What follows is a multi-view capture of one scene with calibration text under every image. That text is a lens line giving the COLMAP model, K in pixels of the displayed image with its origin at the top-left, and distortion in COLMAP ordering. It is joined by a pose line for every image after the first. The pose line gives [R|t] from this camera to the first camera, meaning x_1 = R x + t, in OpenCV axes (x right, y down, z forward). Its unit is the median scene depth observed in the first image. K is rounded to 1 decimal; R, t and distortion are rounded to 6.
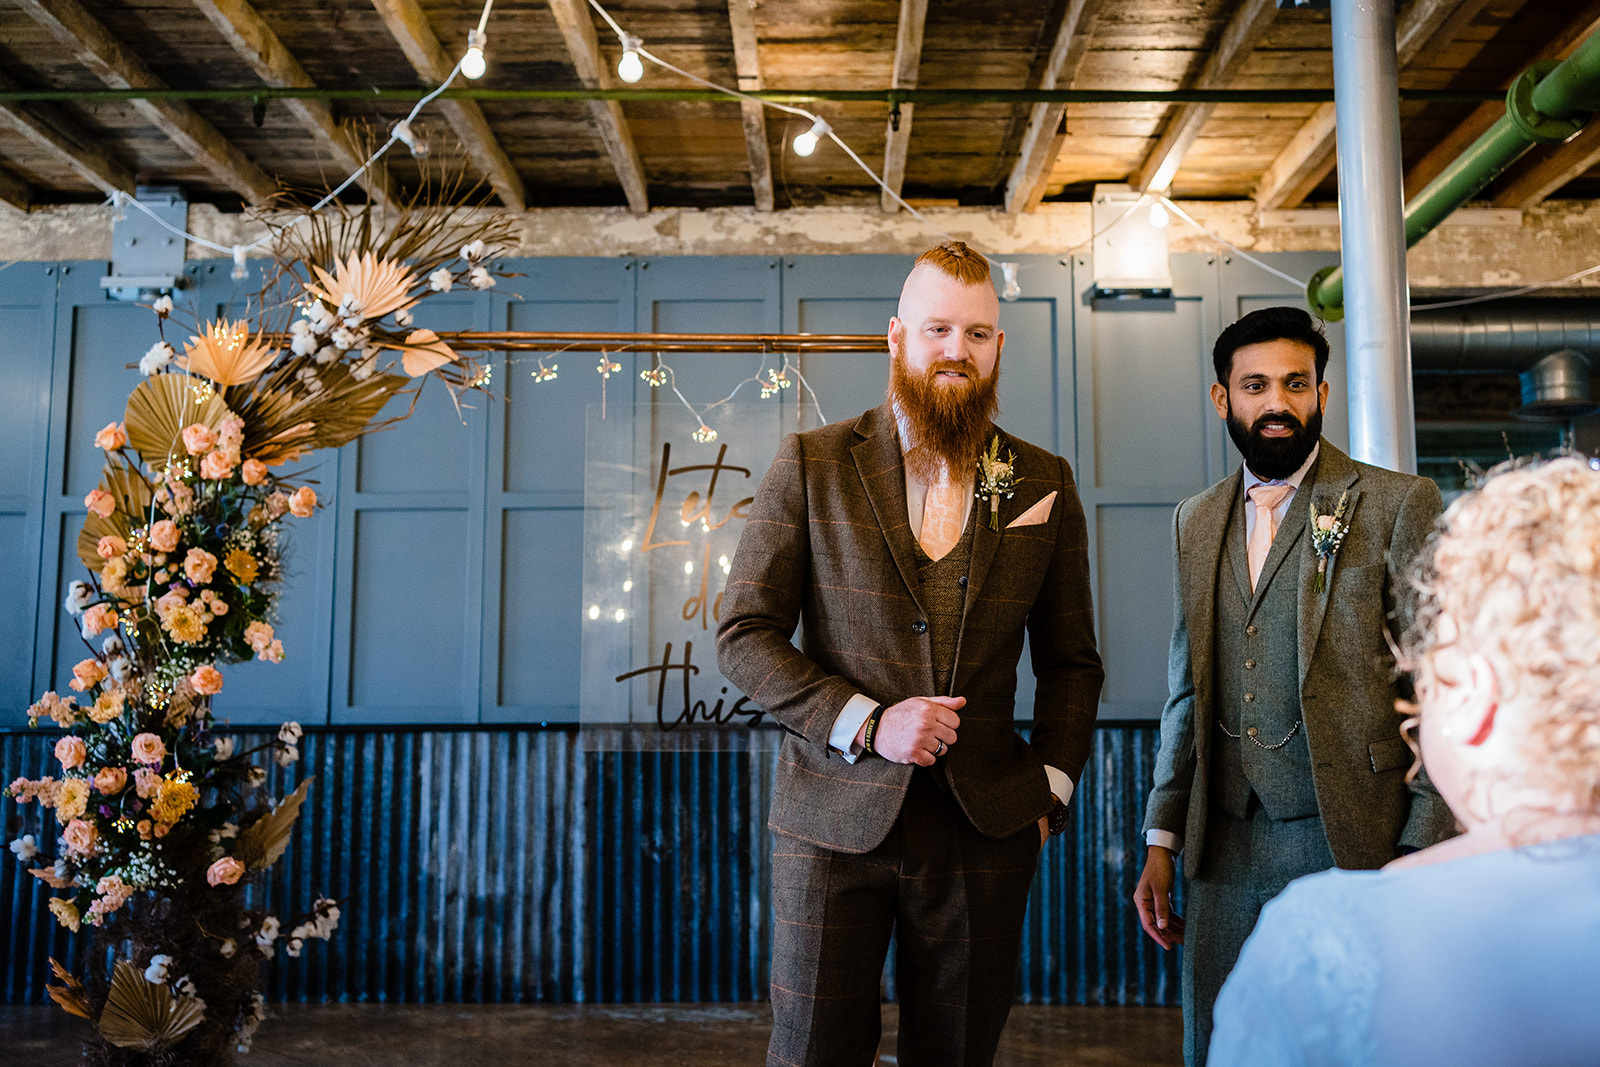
lens RADIAL K [[1636.7, 0, 786.7], [0, 1636.7, 532.1], [0, 0, 1]] dist [-0.005145, 0.012246]
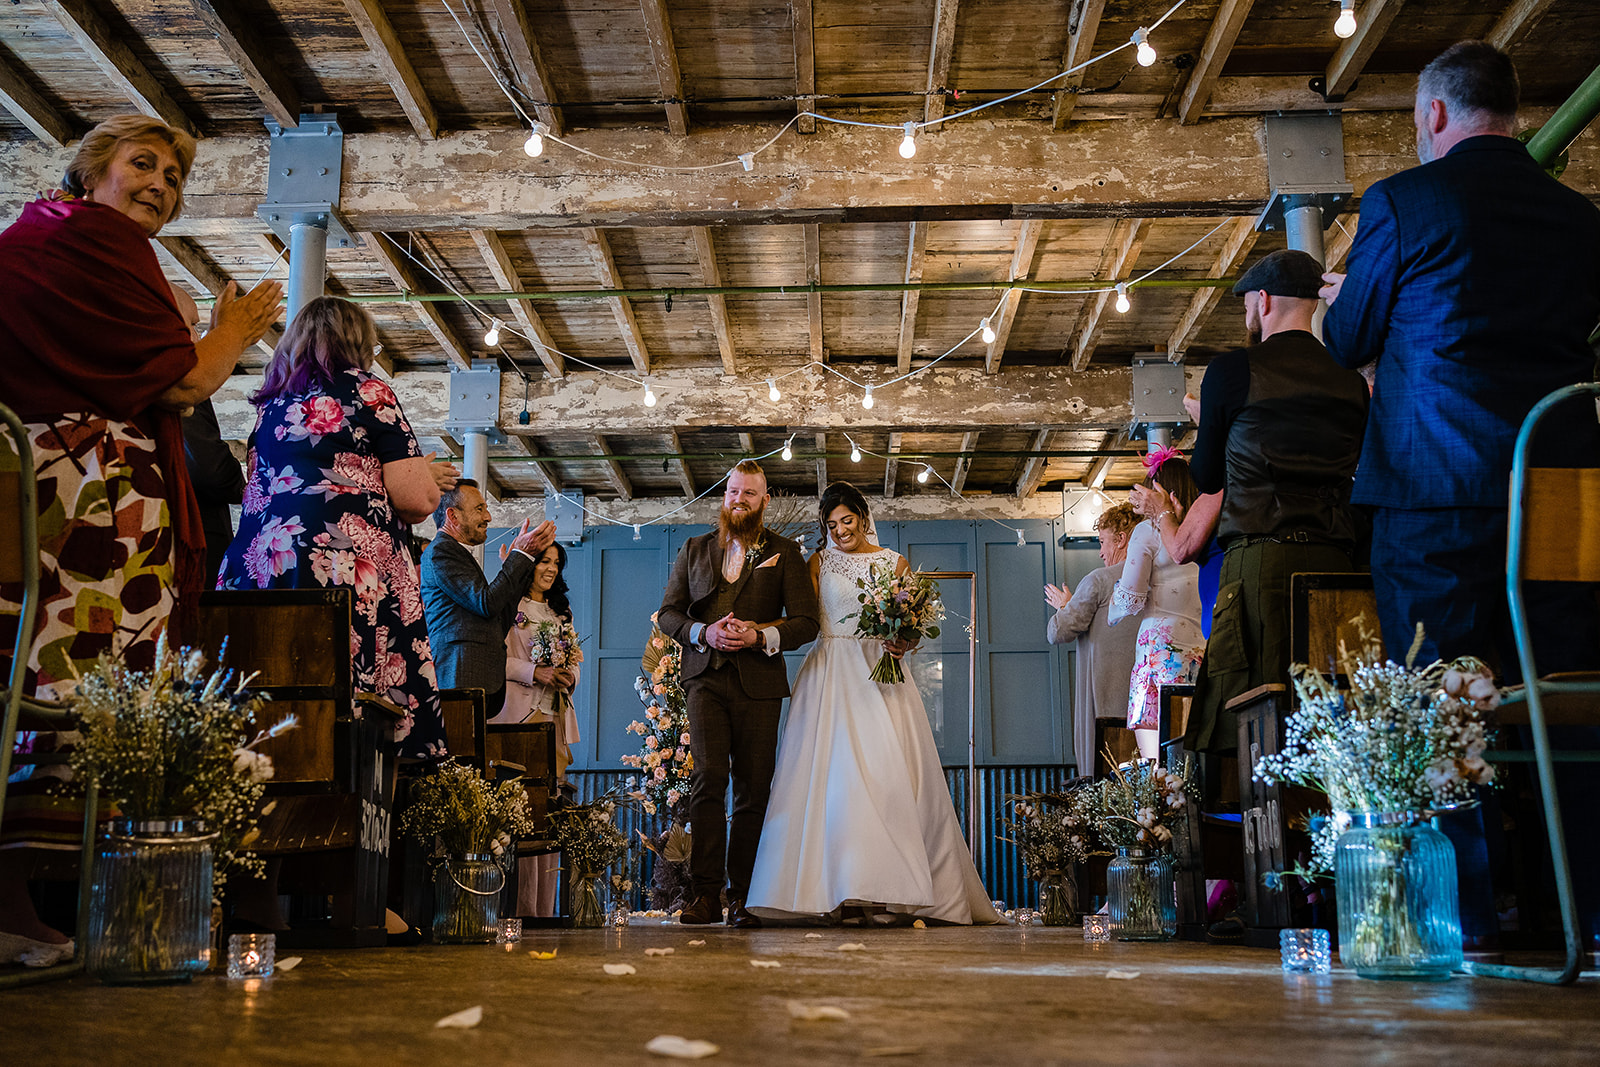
lens RADIAL K [[1636.7, 0, 786.7], [0, 1636.7, 532.1], [0, 0, 1]] dist [-0.005145, 0.012246]
pose [[0.999963, -0.008218, -0.002642, -0.128934], [0.007853, 0.993096, -0.117040, 0.064075], [0.003585, 0.117015, 0.993124, -0.884499]]
